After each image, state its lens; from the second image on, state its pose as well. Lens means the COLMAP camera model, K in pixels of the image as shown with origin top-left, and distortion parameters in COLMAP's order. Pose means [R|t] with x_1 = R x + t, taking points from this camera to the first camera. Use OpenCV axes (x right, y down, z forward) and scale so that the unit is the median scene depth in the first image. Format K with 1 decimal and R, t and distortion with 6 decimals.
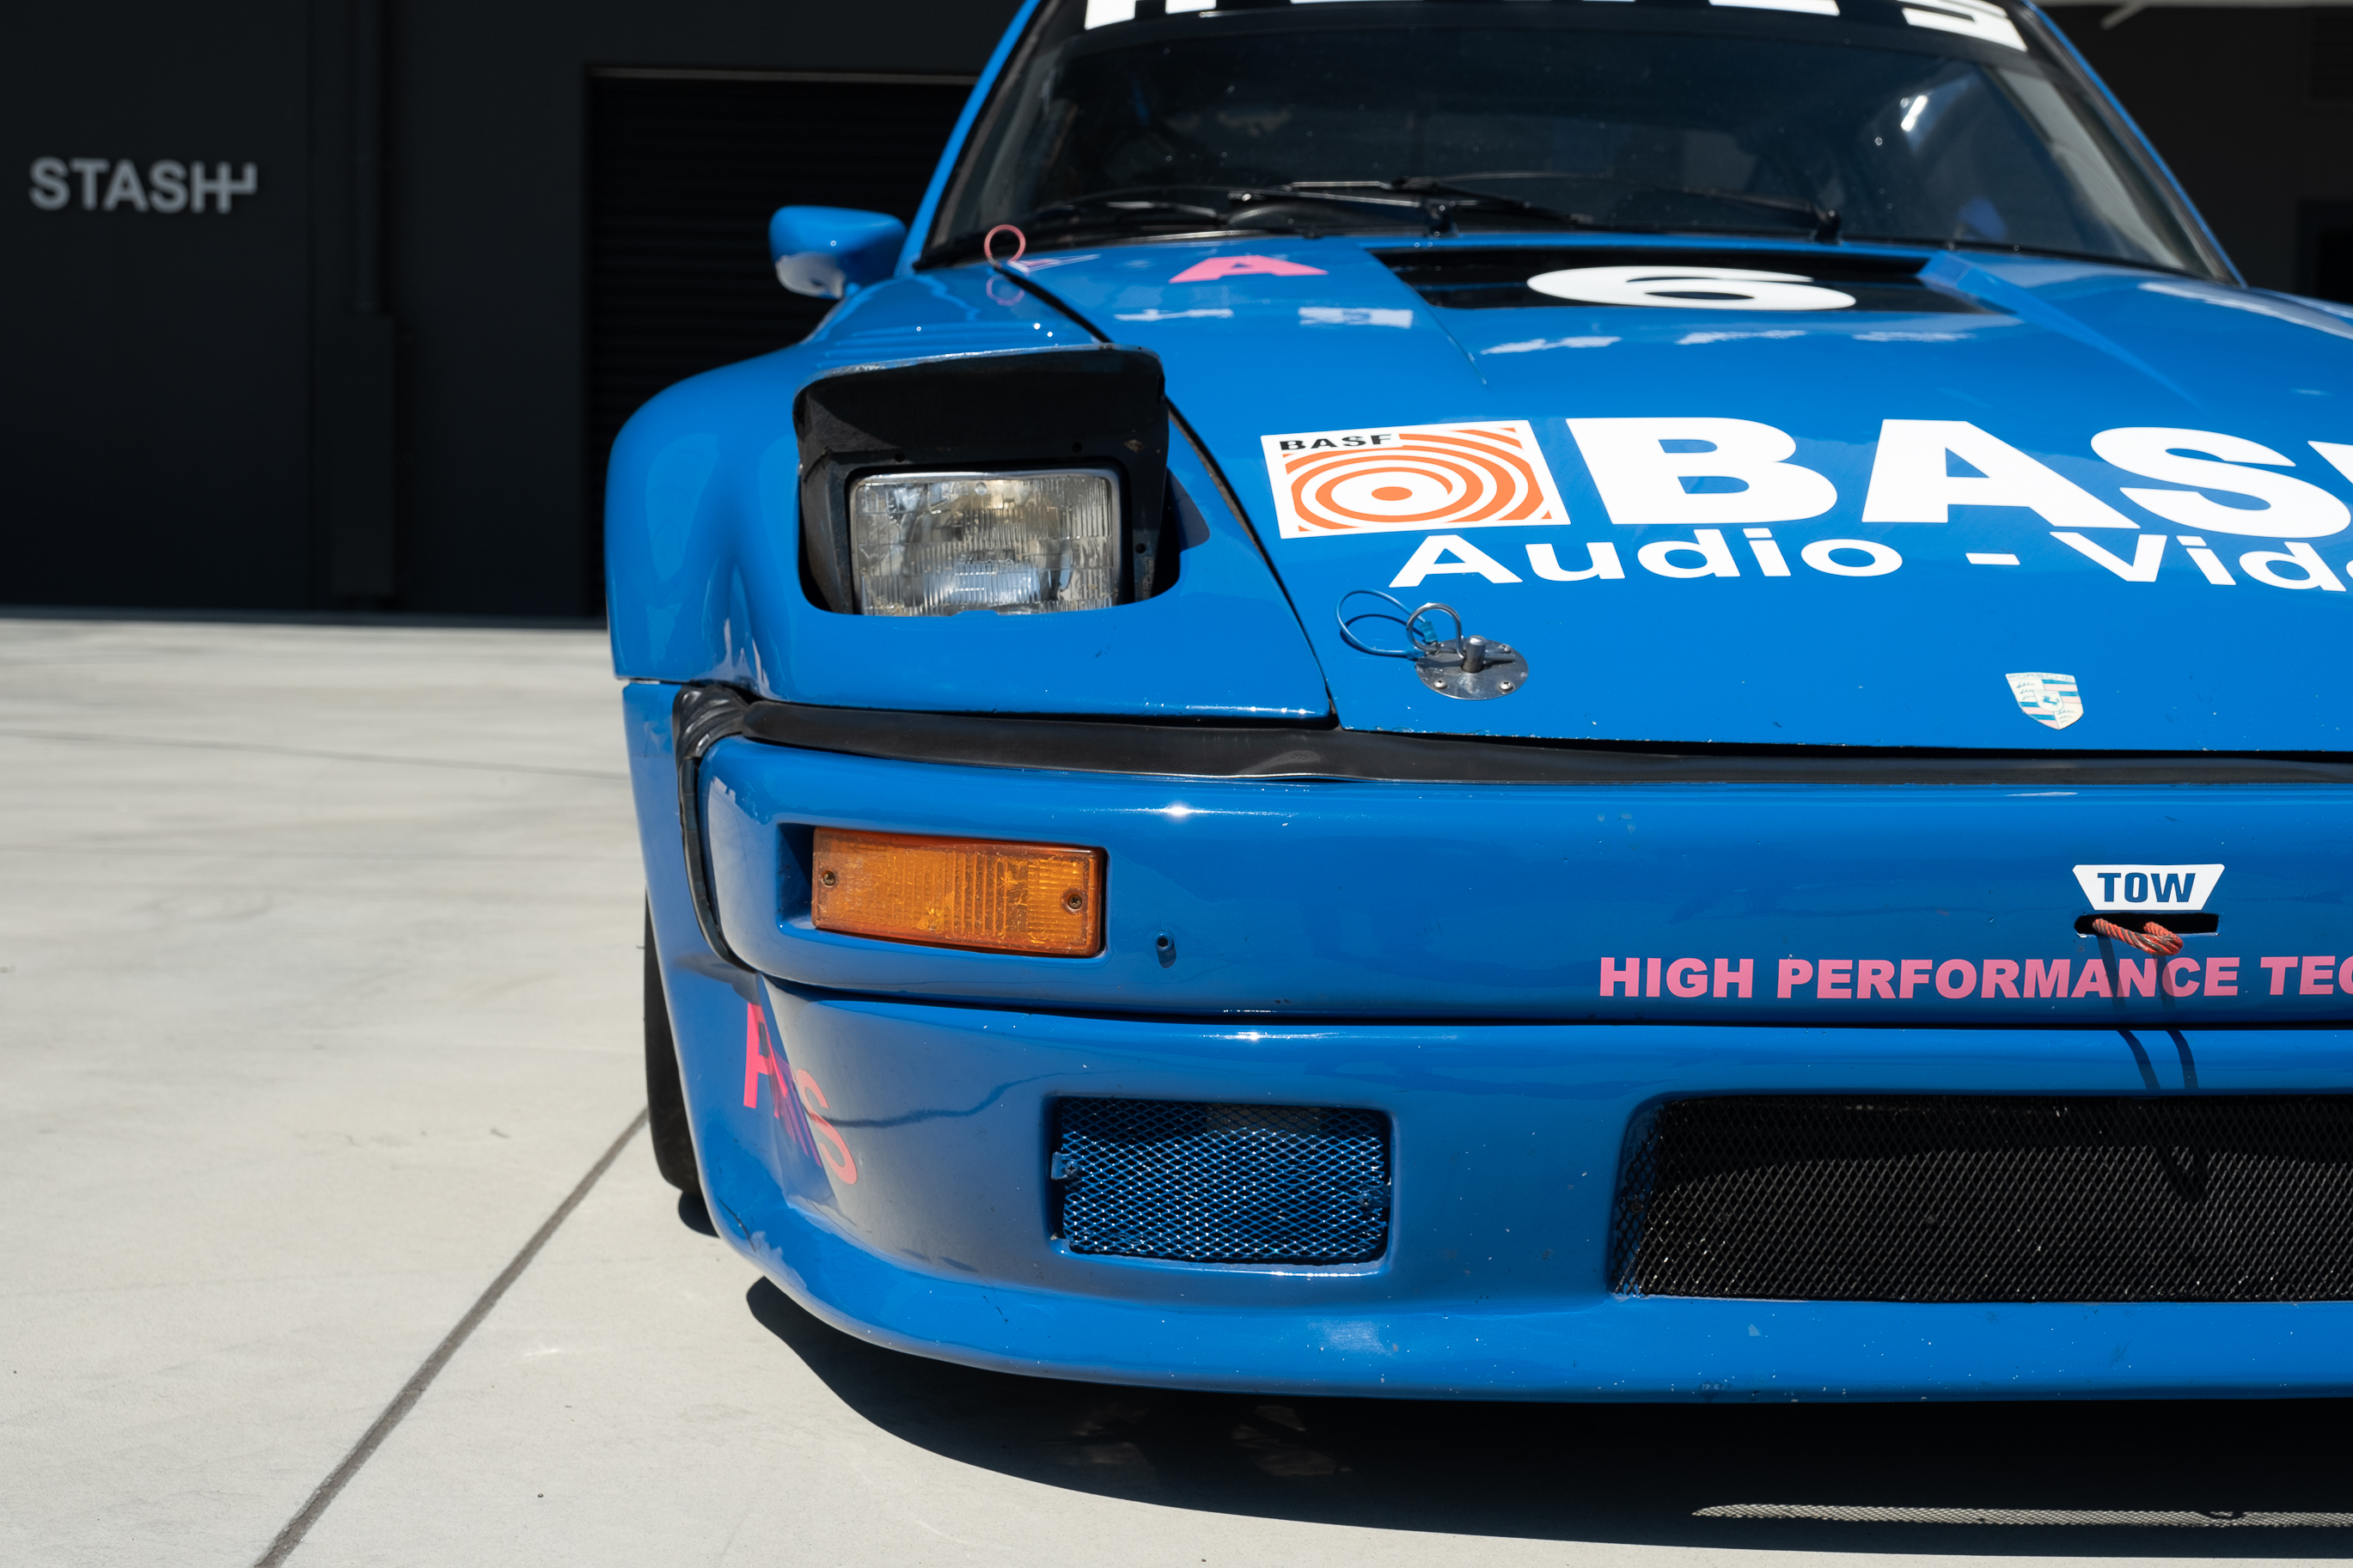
lens RADIAL K [[3048.9, 0, 1176.5], [0, 3048.9, 784.0], [0, 0, 1]] dist [0.016512, 0.014467]
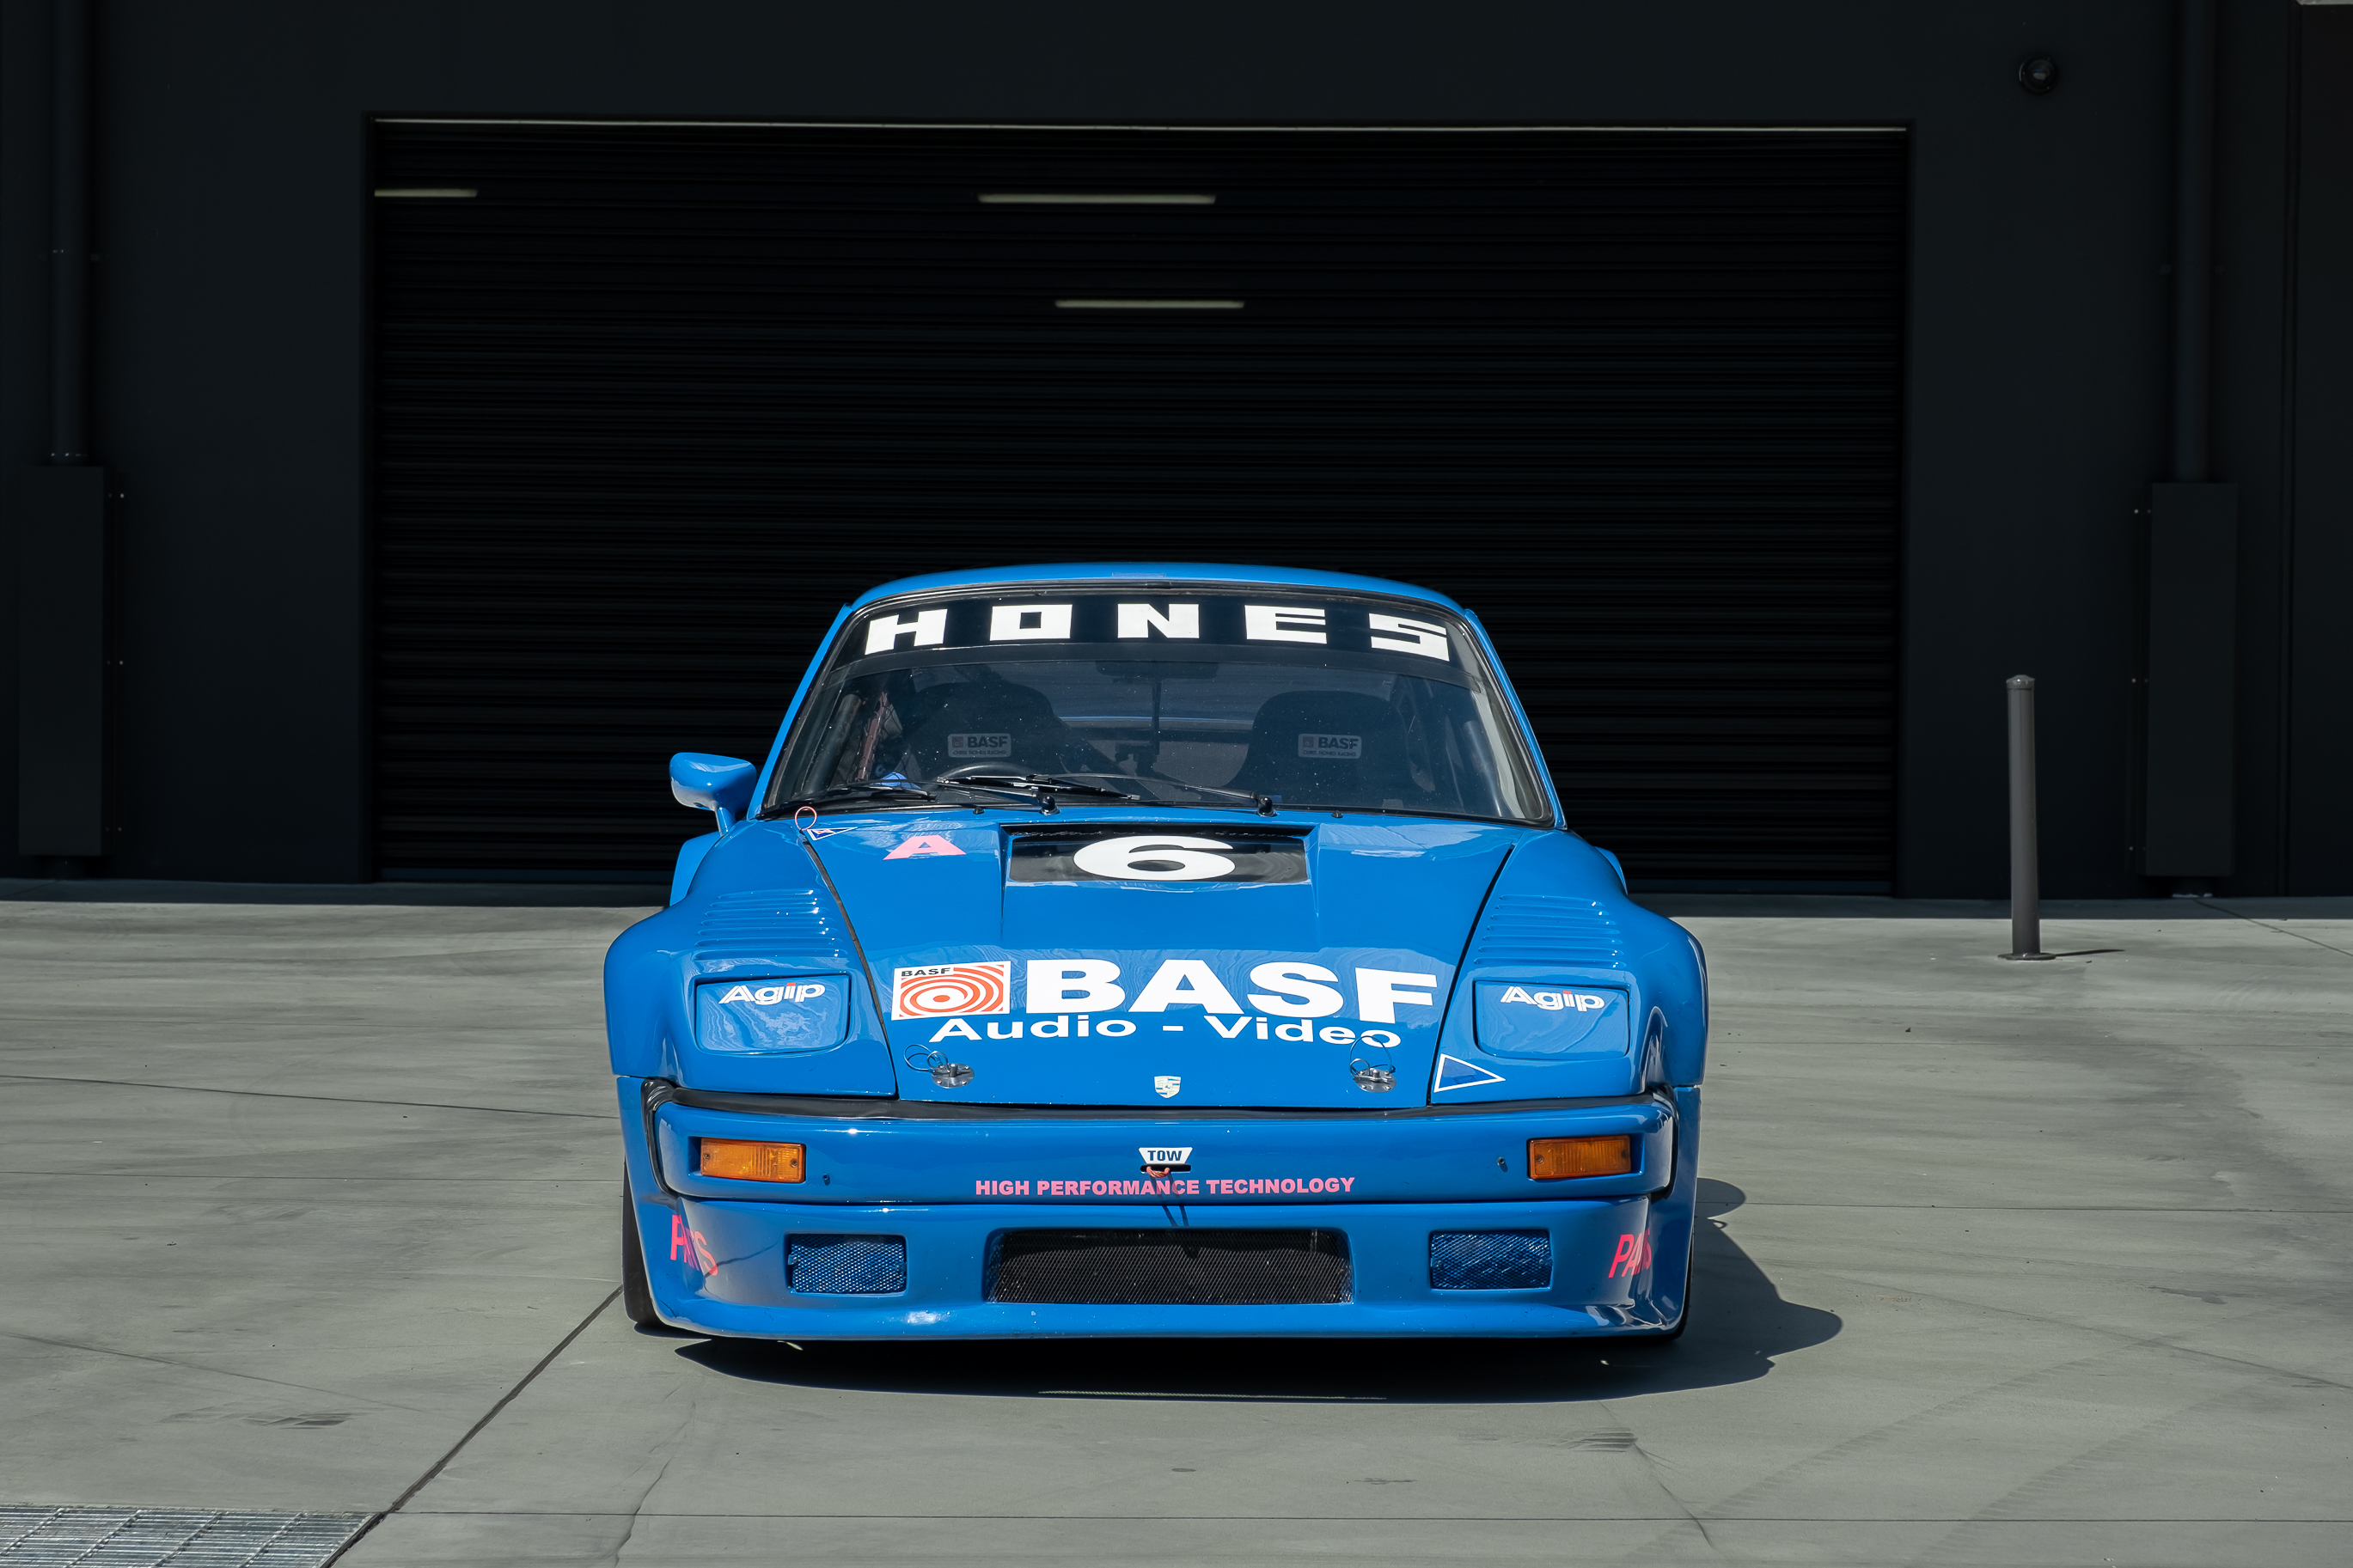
lens RADIAL K [[6218.9, 0, 1022.8], [0, 6218.9, 505.0], [0, 0, 1]] dist [0.081449, -0.084489]
pose [[0.998092, -0.009201, -0.061061, 0.528076], [0.003222, 0.995249, -0.097309, -0.005823], [0.061666, 0.096927, 0.993379, -4.714752]]
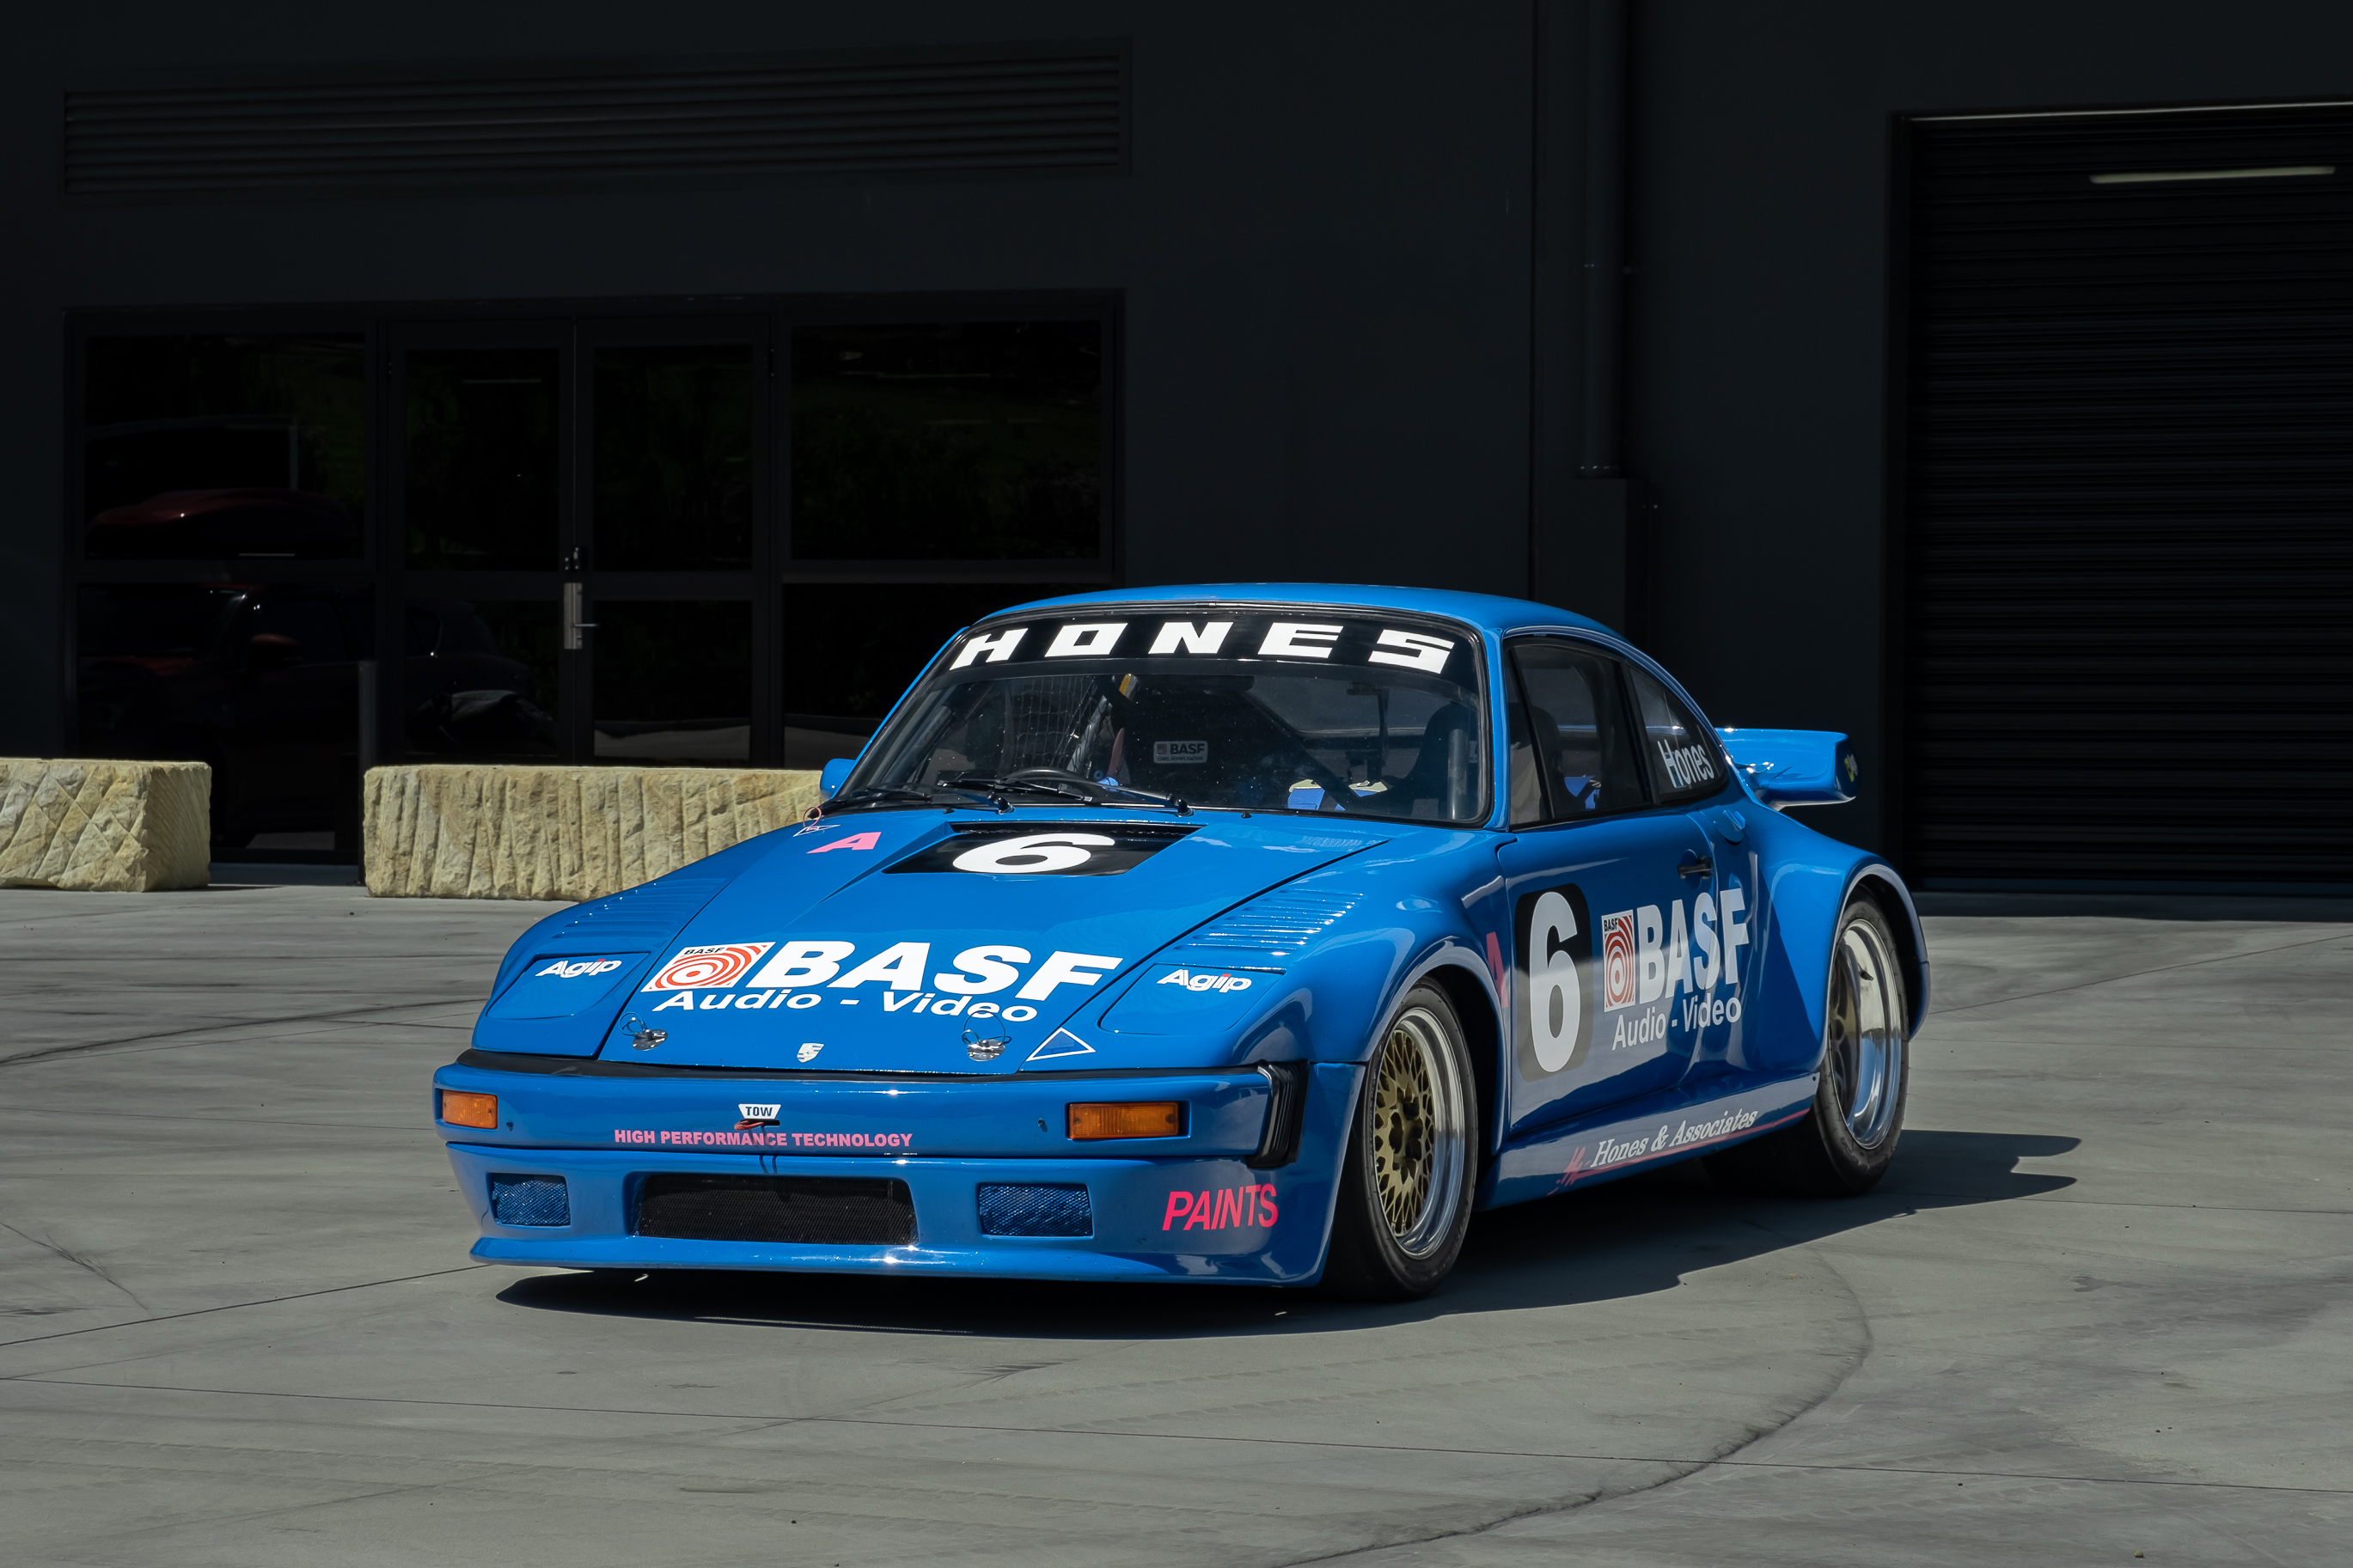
lens RADIAL K [[6721.2, 0, 1308.0], [0, 6721.2, 784.6], [0, 0, 1]] dist [0.336798, -5.545235]
pose [[0.905959, -0.003765, -0.423349, 3.764018], [-0.019951, 0.998470, -0.051574, 0.043160], [0.422896, 0.055170, 0.904497, -5.103349]]
